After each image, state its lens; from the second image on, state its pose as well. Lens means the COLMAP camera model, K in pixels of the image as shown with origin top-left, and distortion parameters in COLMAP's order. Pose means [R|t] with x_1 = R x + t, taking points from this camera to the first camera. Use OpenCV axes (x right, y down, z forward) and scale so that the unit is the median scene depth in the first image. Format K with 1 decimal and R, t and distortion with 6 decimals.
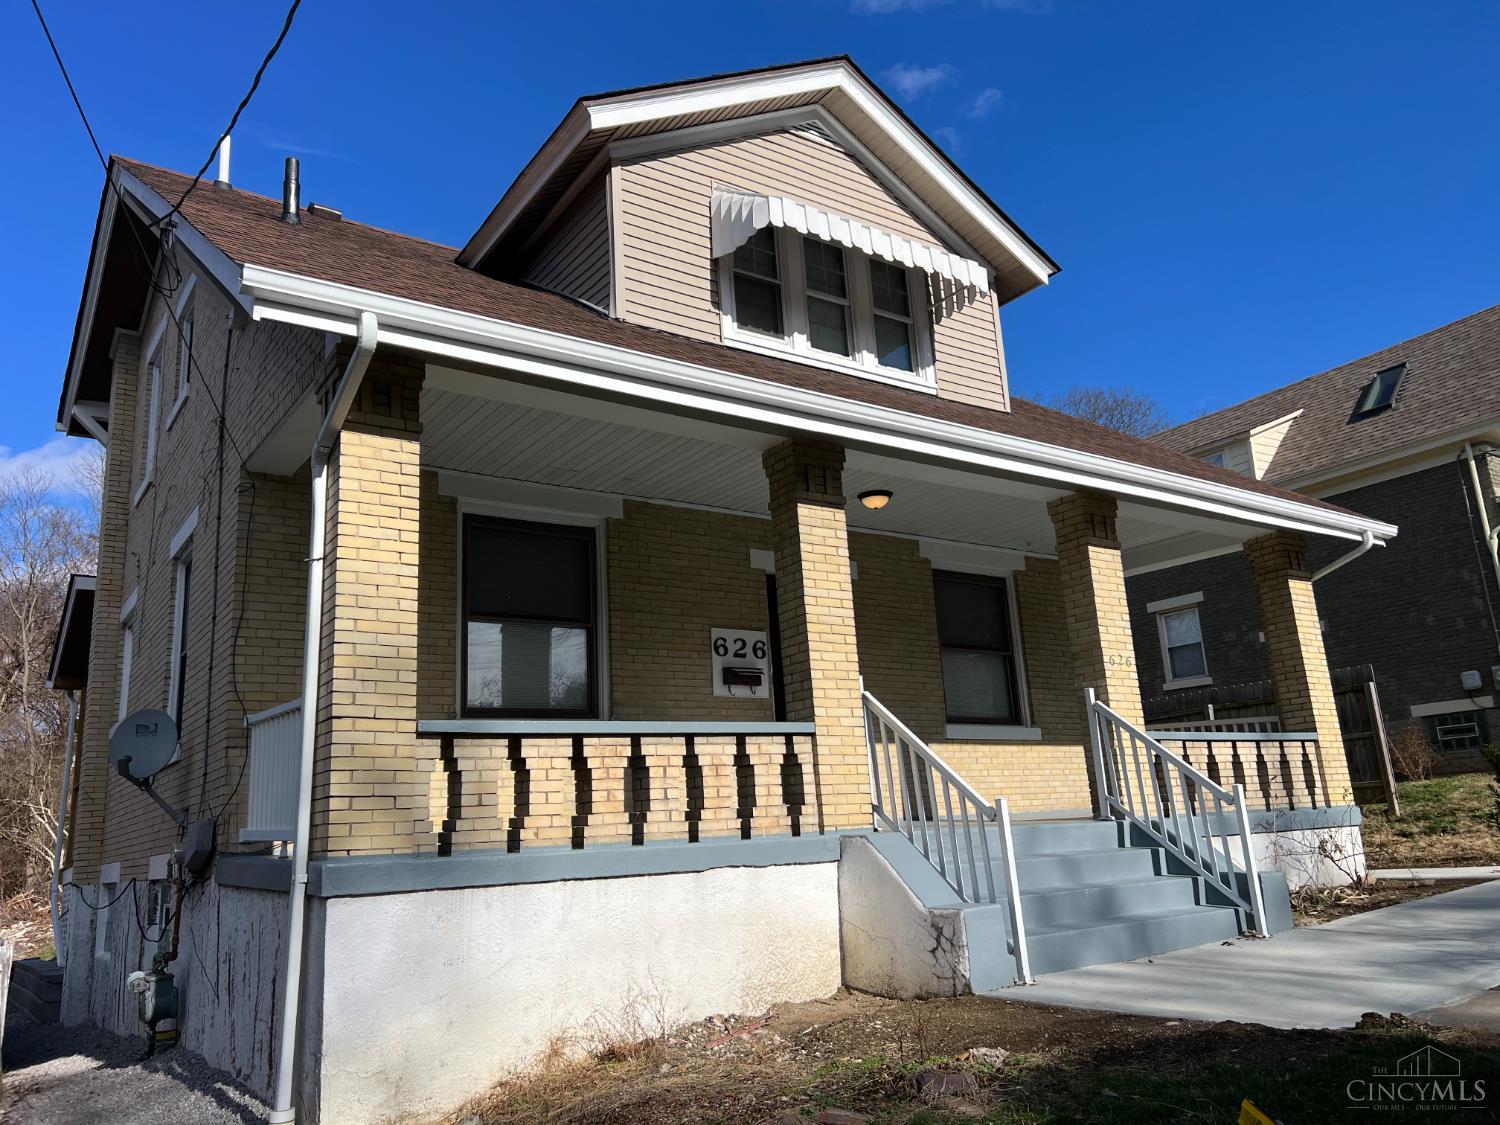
lens RADIAL K [[1129.7, 0, 743.7], [0, 1129.7, 554.3], [0, 0, 1]] dist [0.058190, -0.056502]
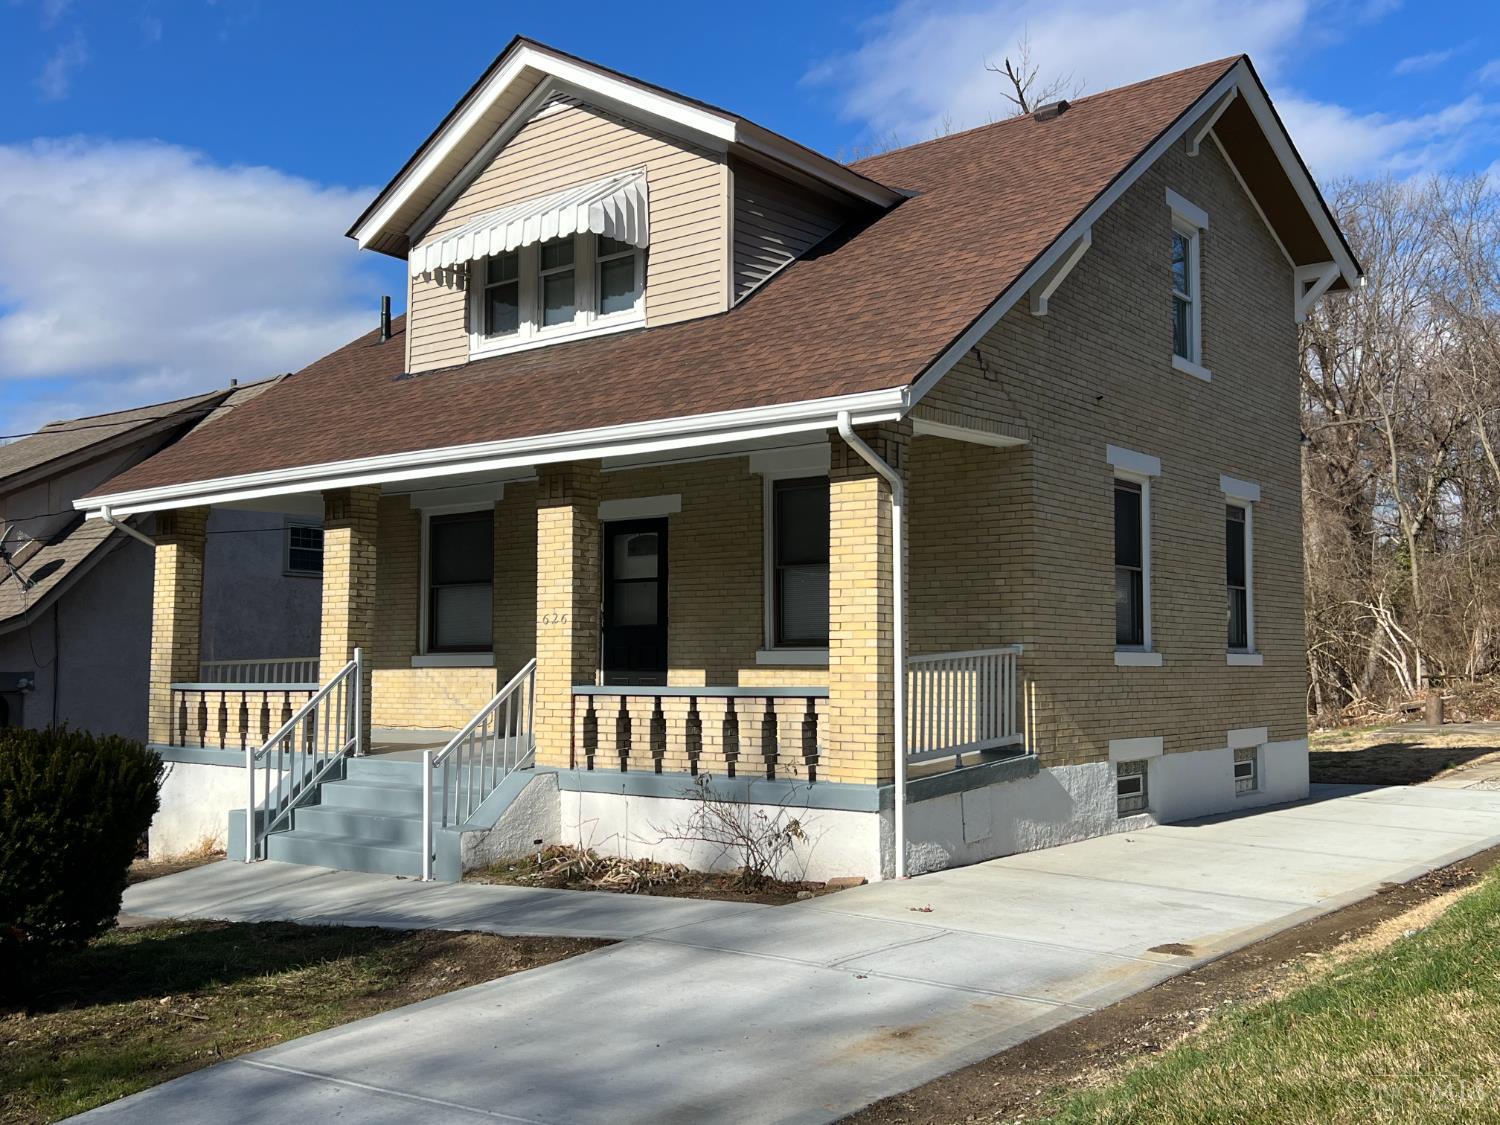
lens RADIAL K [[1438.7, 0, 746.8], [0, 1438.7, 574.7], [0, 0, 1]] dist [0.050059, 0.000000]
pose [[0.292230, -0.004719, -0.956336, 1.511214], [0.221693, 0.973083, 0.062941, 0.009889], [0.930298, -0.230406, 0.285410, 0.739597]]
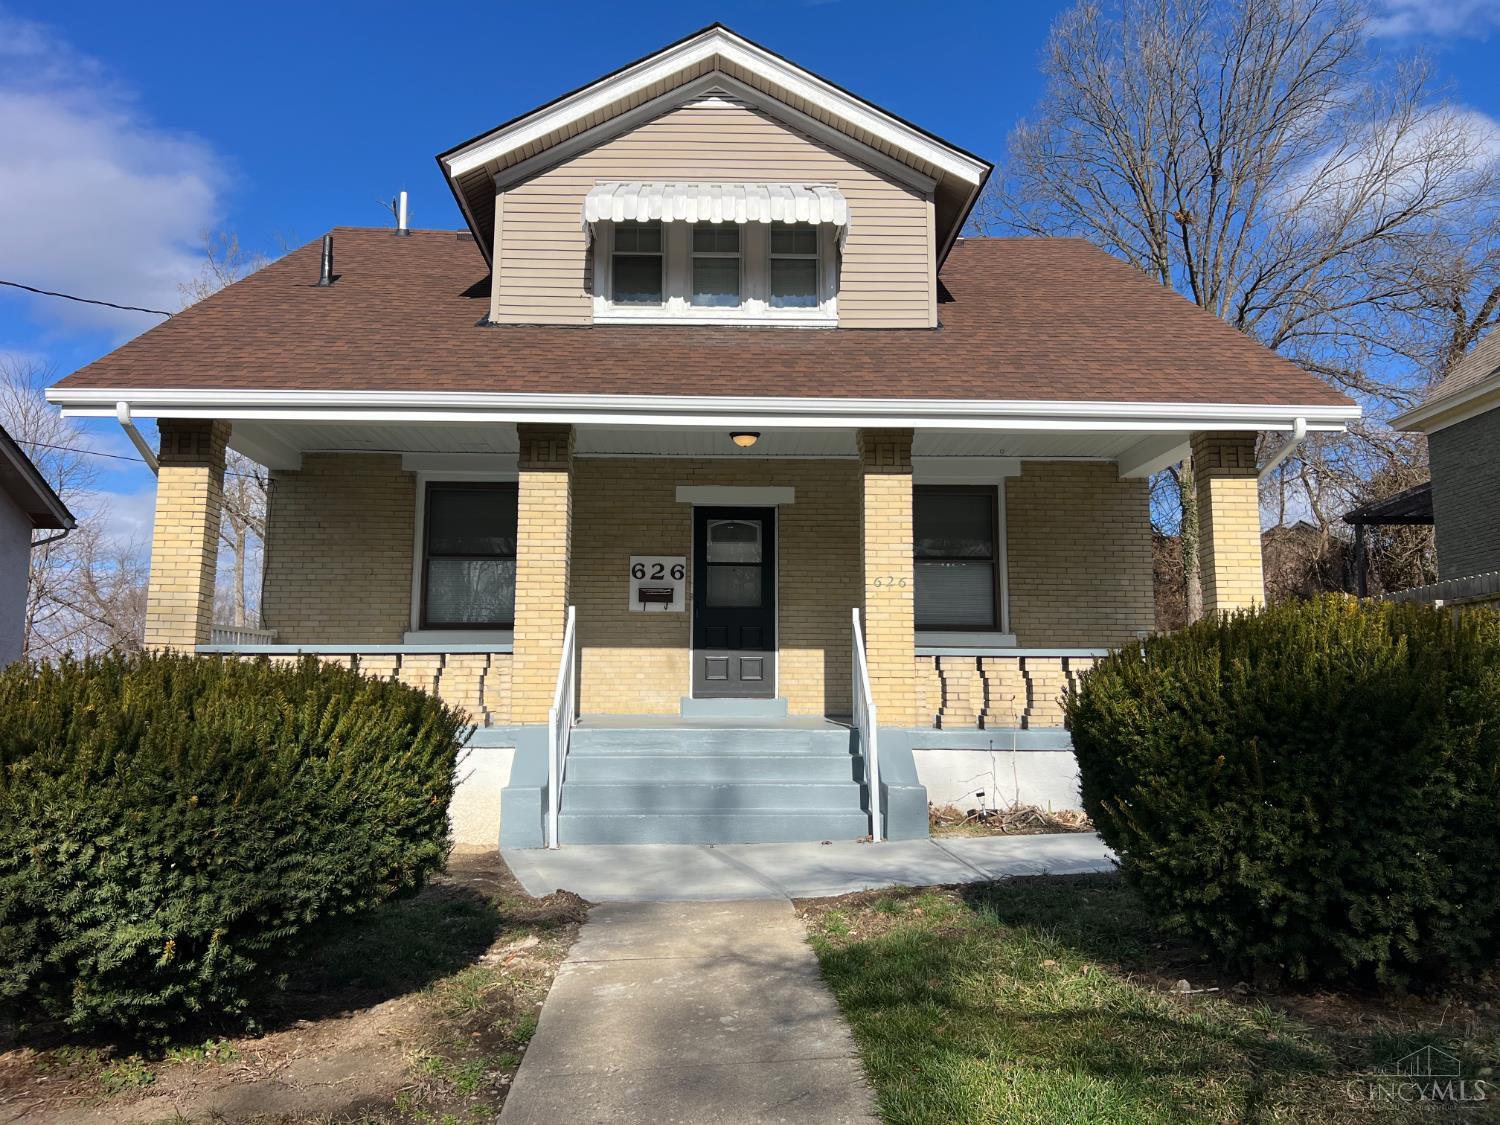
lens RADIAL K [[1129.7, 0, 728.3], [0, 1129.7, 563.2], [0, 0, 1]] dist [0.058190, -0.056502]
pose [[0.836318, -0.018907, -0.547918, 0.720195], [0.086765, 0.991375, 0.098224, -0.037231], [0.541335, -0.129686, 0.830745, 0.042986]]
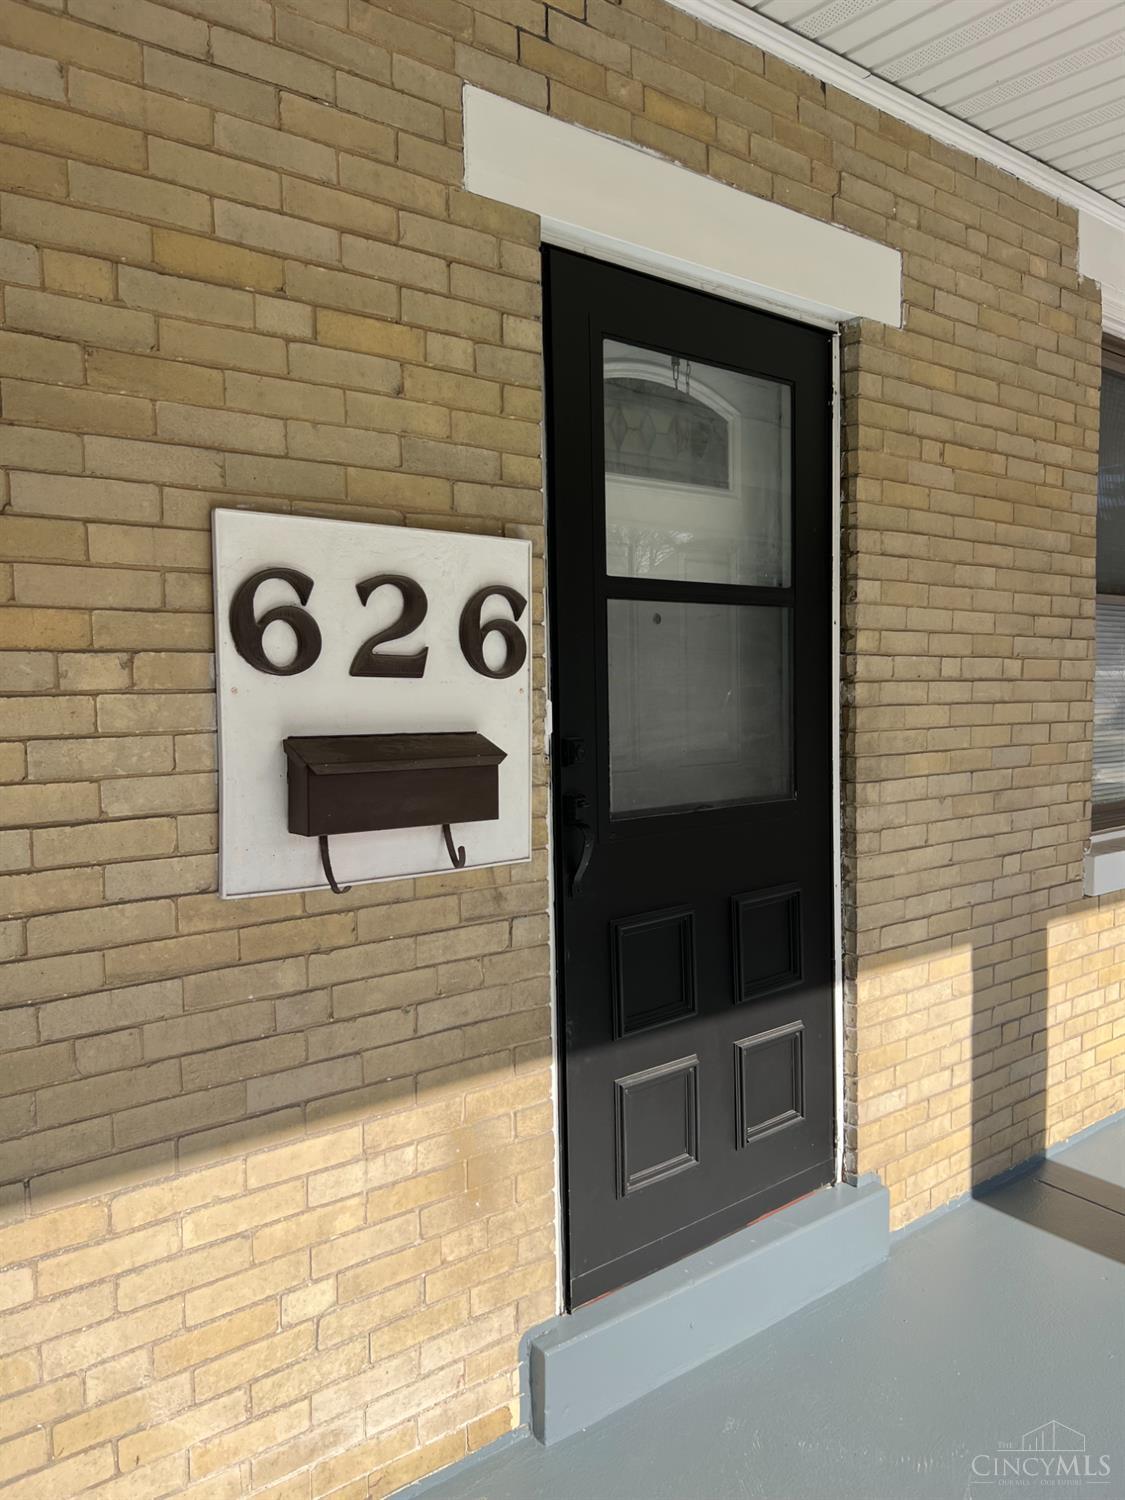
lens RADIAL K [[1129.7, 0, 568.1], [0, 1129.7, 754.5], [0, 0, 1]] dist [0.058190, -0.056502]
pose [[0.996212, 0.034382, 0.079867, 0.011990], [-0.056736, 0.953066, 0.297399, 0.045641], [-0.065894, -0.300803, 0.951407, 0.812746]]
